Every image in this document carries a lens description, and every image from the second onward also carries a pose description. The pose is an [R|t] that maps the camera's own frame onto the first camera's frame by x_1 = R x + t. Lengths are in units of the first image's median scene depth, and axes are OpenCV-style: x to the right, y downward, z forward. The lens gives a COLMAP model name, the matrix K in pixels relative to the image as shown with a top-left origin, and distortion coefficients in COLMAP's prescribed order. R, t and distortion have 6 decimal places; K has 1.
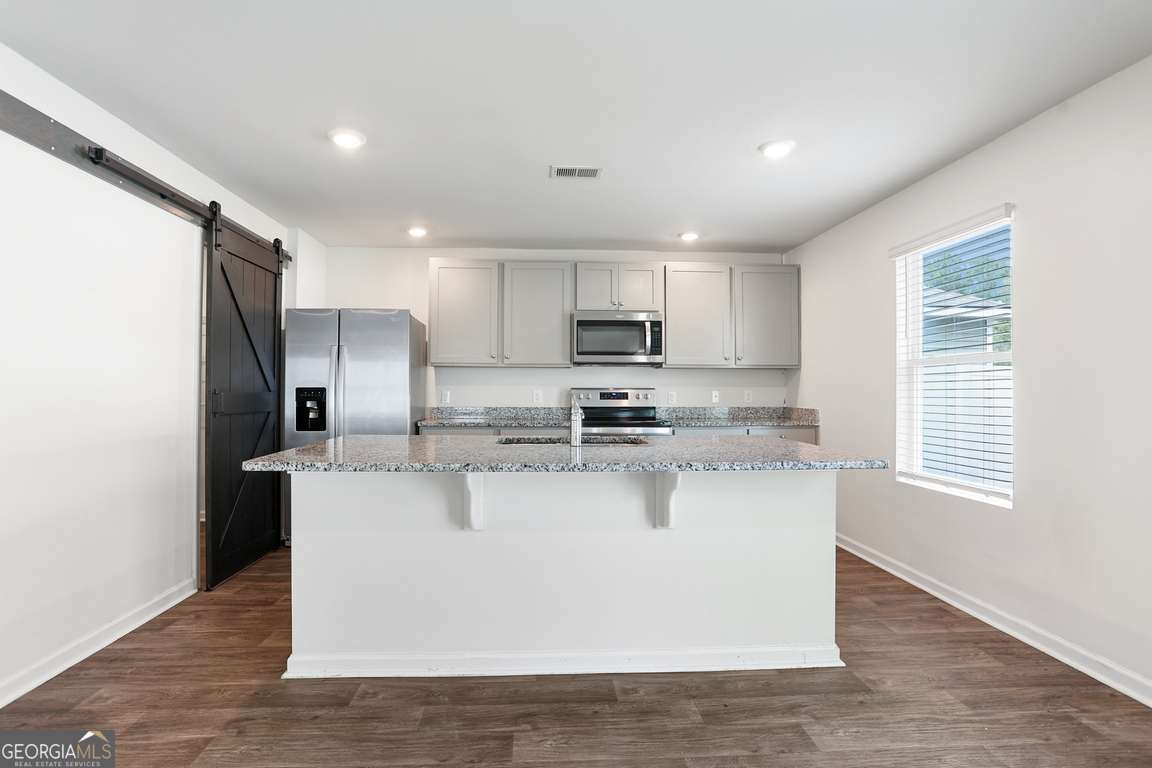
lens RADIAL K [[562.9, 0, 599.2], [0, 562.9, 370.5], [0, 0, 1]] dist [0.000144, 0.001205]
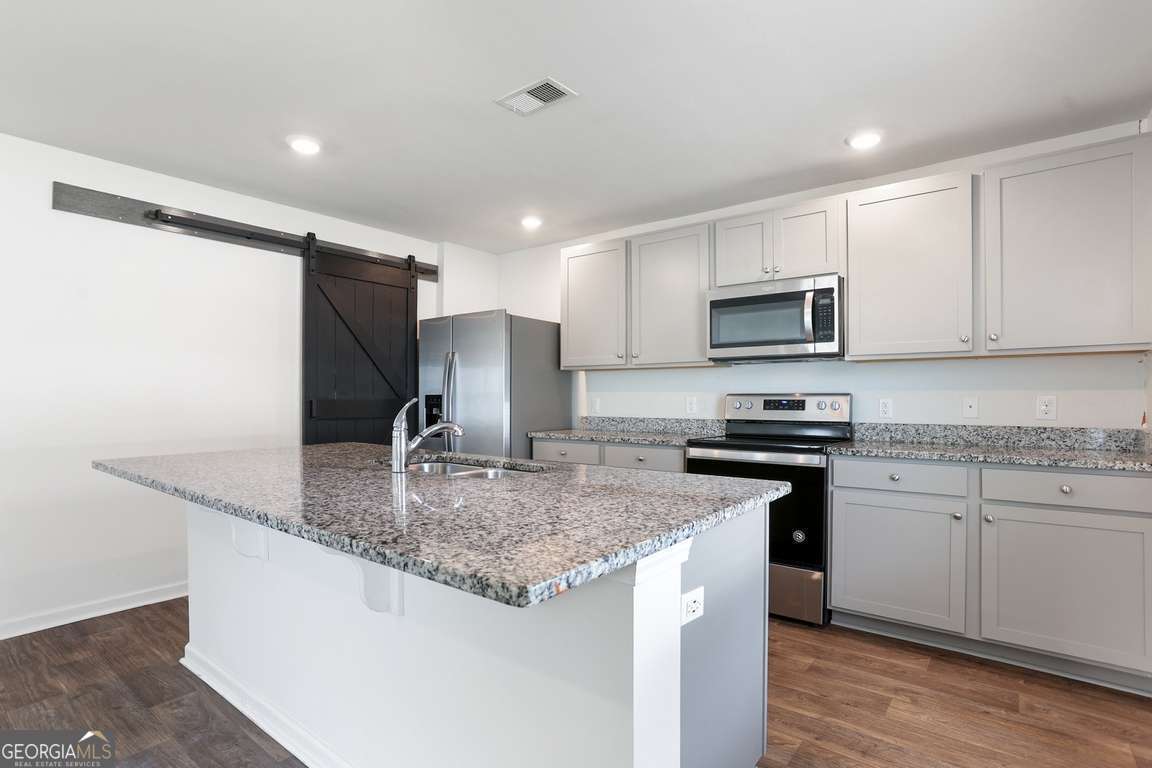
lens RADIAL K [[592.0, 0, 576.9], [0, 592.0, 396.7], [0, 0, 1]] dist [-0.053174, 0.041118]
pose [[0.739287, -0.003173, -0.673384, 0.343215], [0.025180, 0.999420, 0.022935, 0.012904], [0.672920, -0.033911, 0.738937, 0.314734]]
